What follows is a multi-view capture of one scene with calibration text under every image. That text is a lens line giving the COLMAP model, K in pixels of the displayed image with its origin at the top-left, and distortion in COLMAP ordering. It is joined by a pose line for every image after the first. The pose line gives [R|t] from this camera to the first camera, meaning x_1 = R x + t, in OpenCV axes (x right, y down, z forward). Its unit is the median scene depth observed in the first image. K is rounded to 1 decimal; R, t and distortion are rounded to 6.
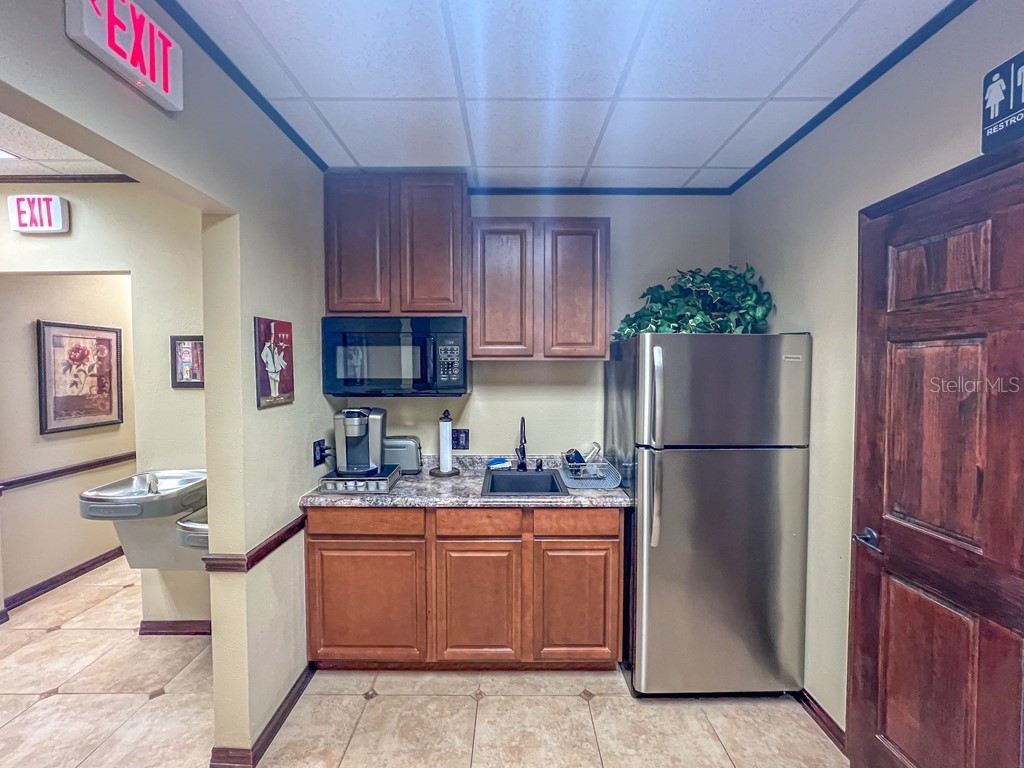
lens RADIAL K [[437.8, 0, 512.0], [0, 437.8, 384.0], [0, 0, 1]] dist [-0.033284, 0.010424]
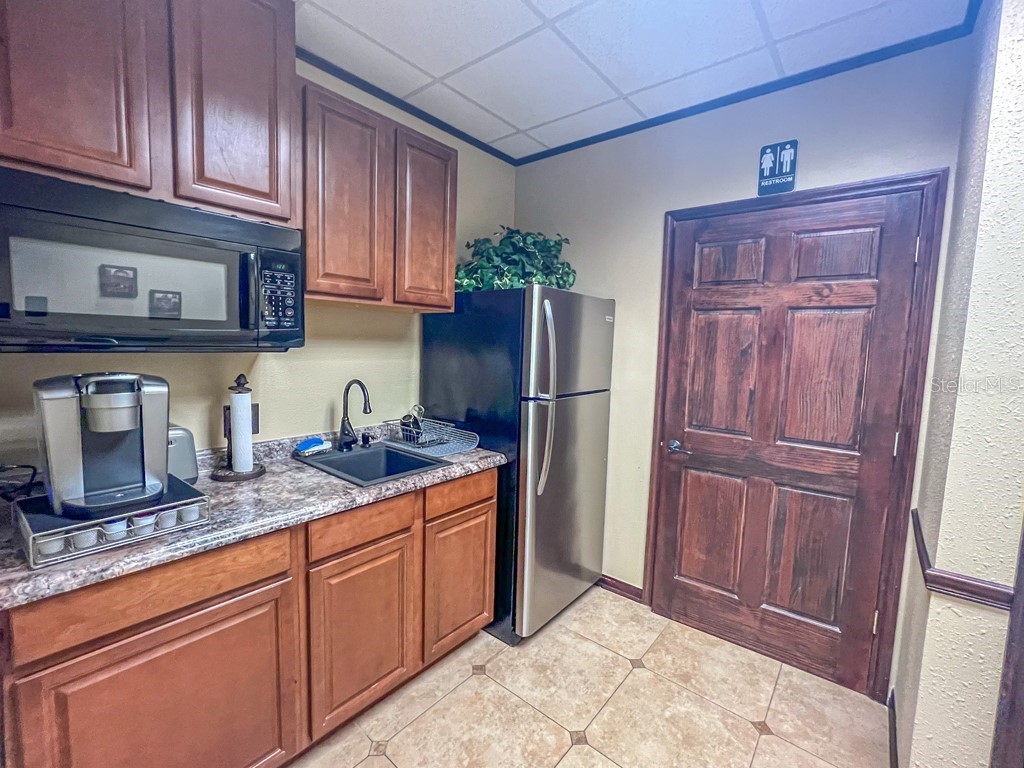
lens RADIAL K [[437.8, 0, 512.0], [0, 437.8, 384.0], [0, 0, 1]] dist [-0.033284, 0.010424]
pose [[0.642671, -0.053831, 0.764249, -0.509267], [-0.001893, 0.997414, 0.071846, 0.037064], [-0.766140, -0.047620, 0.640907, 0.406326]]
